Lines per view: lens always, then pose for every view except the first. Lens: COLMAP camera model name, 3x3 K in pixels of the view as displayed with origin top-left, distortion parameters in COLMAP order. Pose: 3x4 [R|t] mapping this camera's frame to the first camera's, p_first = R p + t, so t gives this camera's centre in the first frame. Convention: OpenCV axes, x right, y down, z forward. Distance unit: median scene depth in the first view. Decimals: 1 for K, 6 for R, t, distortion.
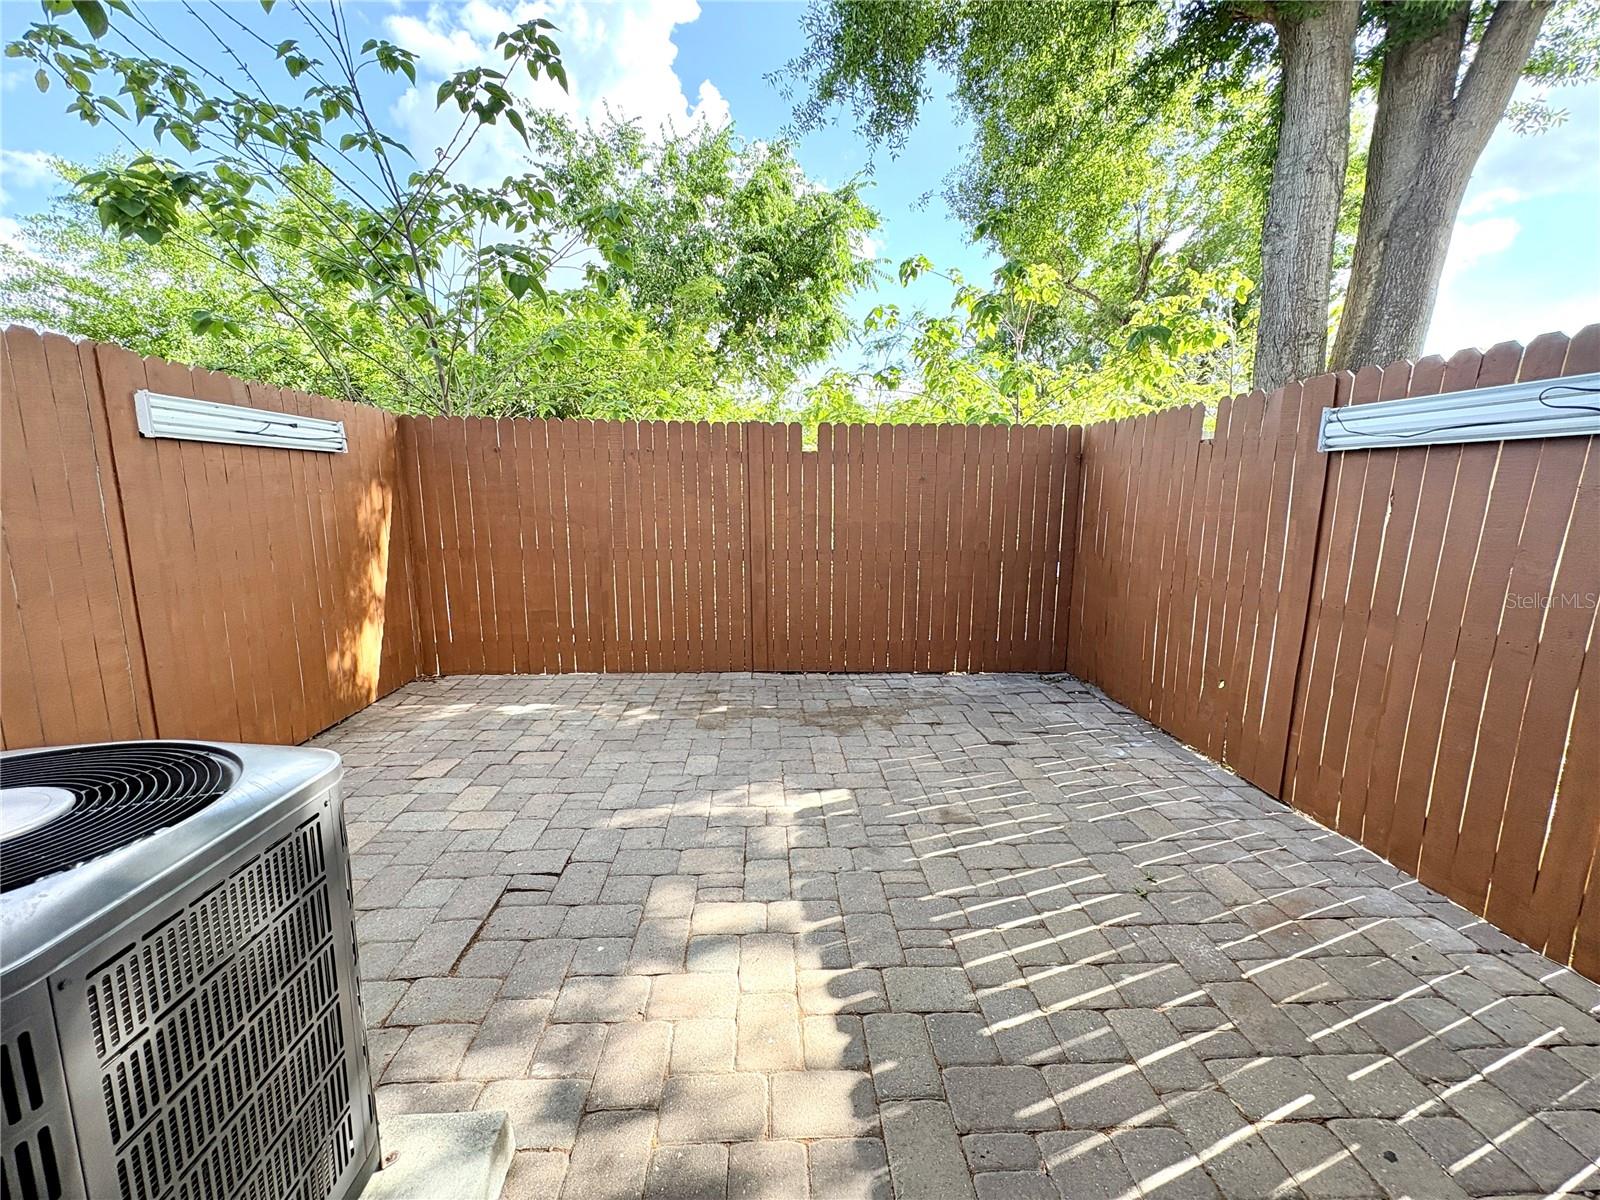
lens RADIAL K [[638.1, 0, 798.8], [0, 638.1, 597.2], [0, 0, 1]] dist [-0.000134, 0.000116]
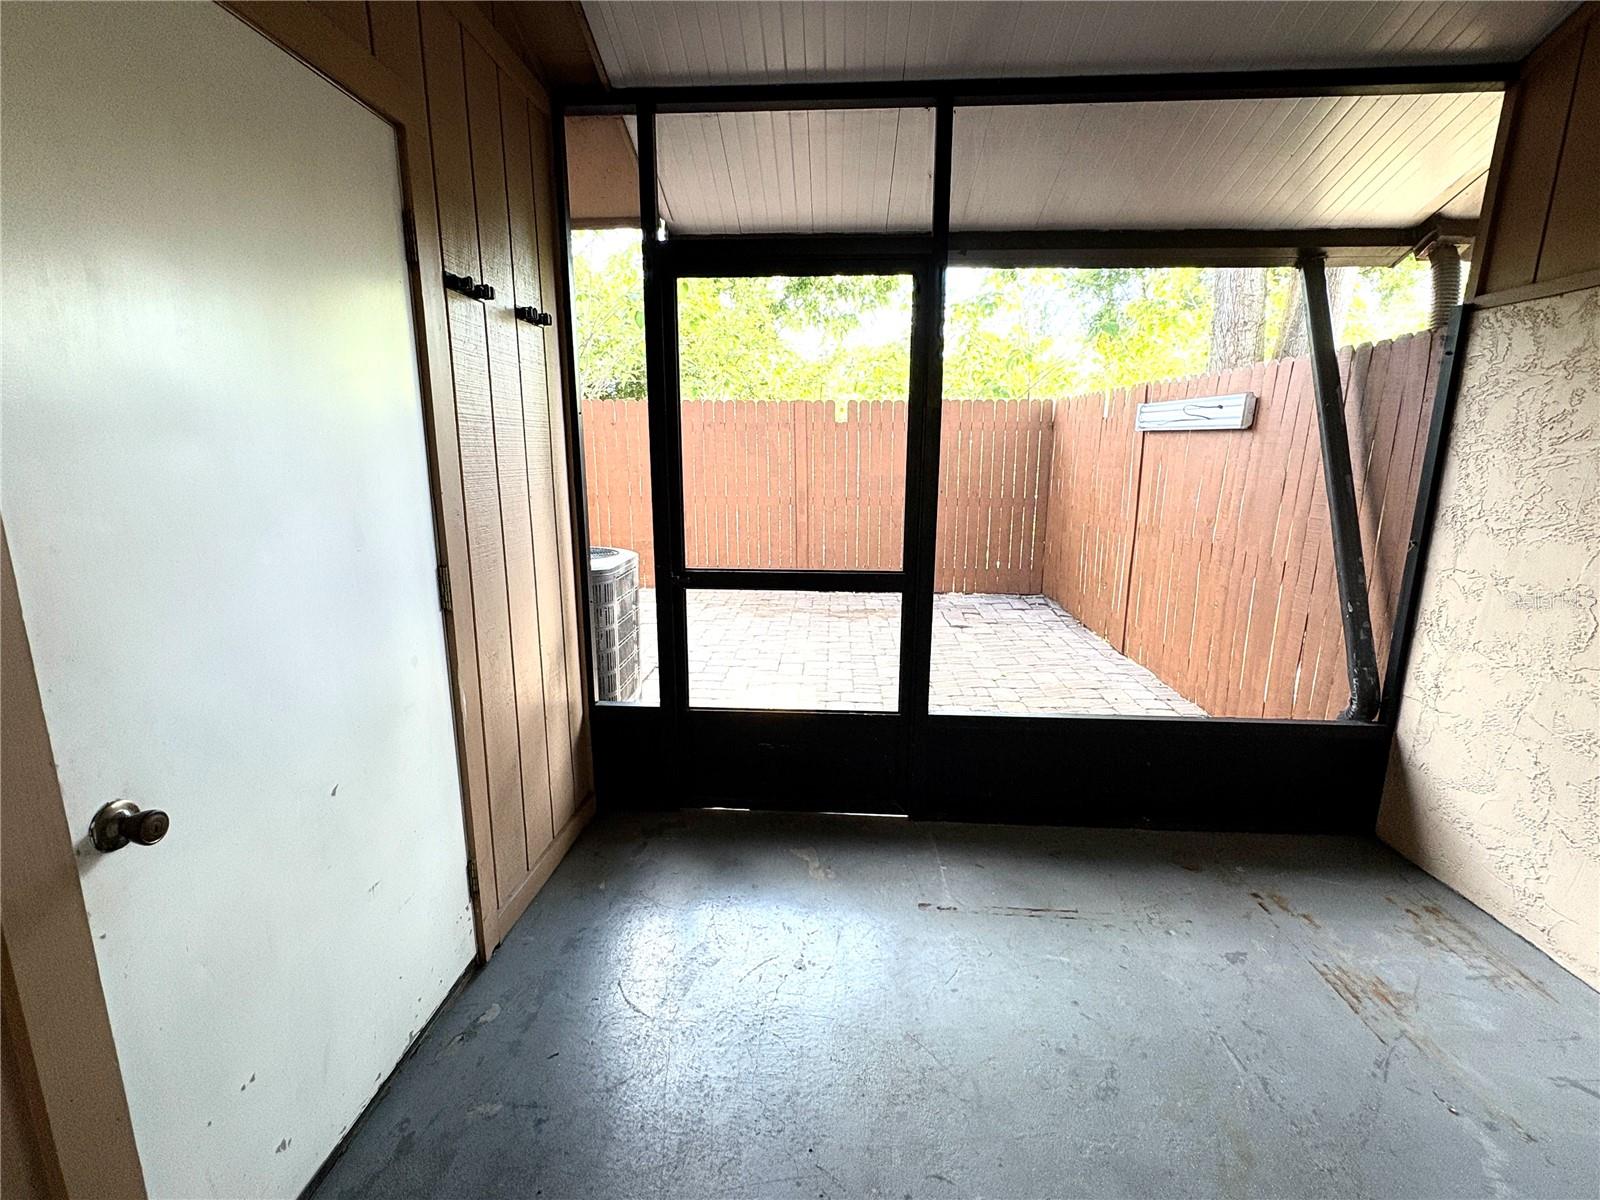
lens RADIAL K [[742.8, 0, 820.1], [0, 742.8, 598.3], [0, 0, 1]] dist [0.038682, -0.000210]
pose [[0.997288, 0.015362, -0.071976, 0.104784], [-0.012353, 0.999038, 0.042071, 0.083062], [0.072553, -0.041068, 0.996519, -0.636288]]
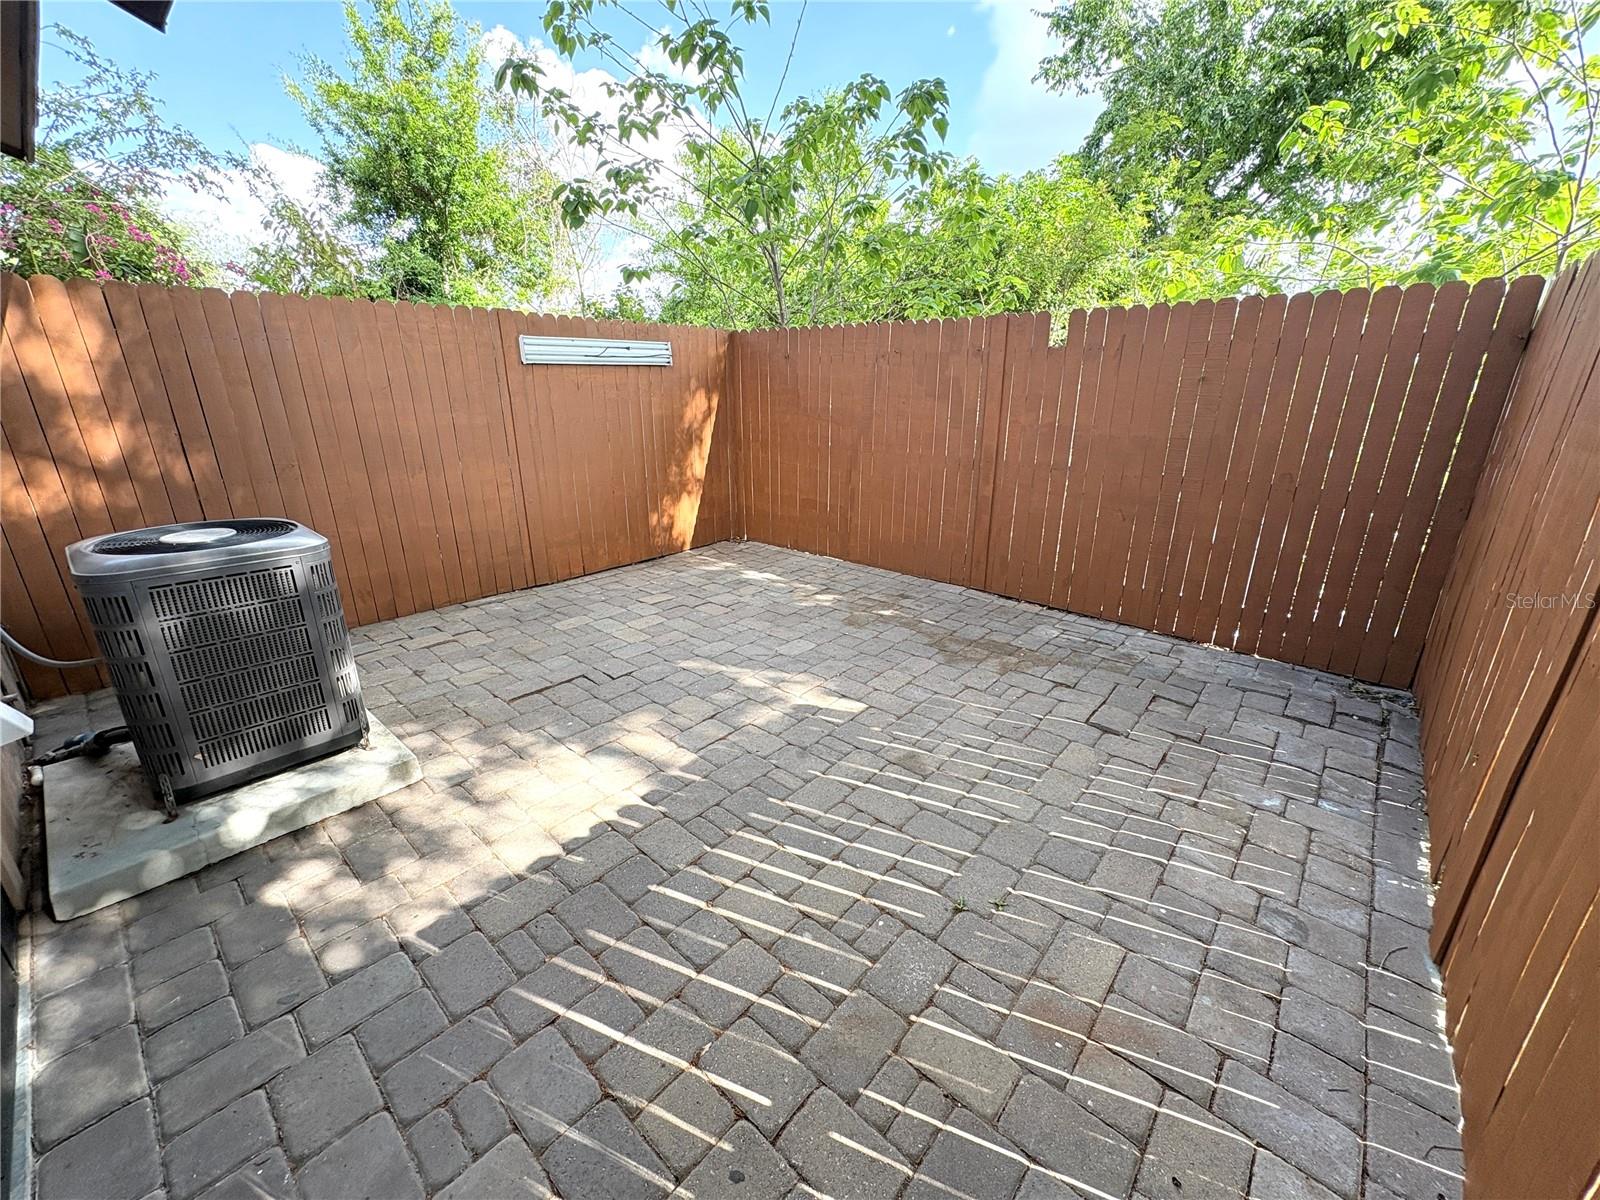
lens RADIAL K [[638.1, 0, 798.8], [0, 638.1, 597.2], [0, 0, 1]] dist [-0.000134, 0.000116]
pose [[0.715728, 0.217463, -0.663659, 0.472208], [-0.109123, 0.973436, 0.201284, -0.043917], [0.689801, -0.071644, 0.720446, 0.152805]]
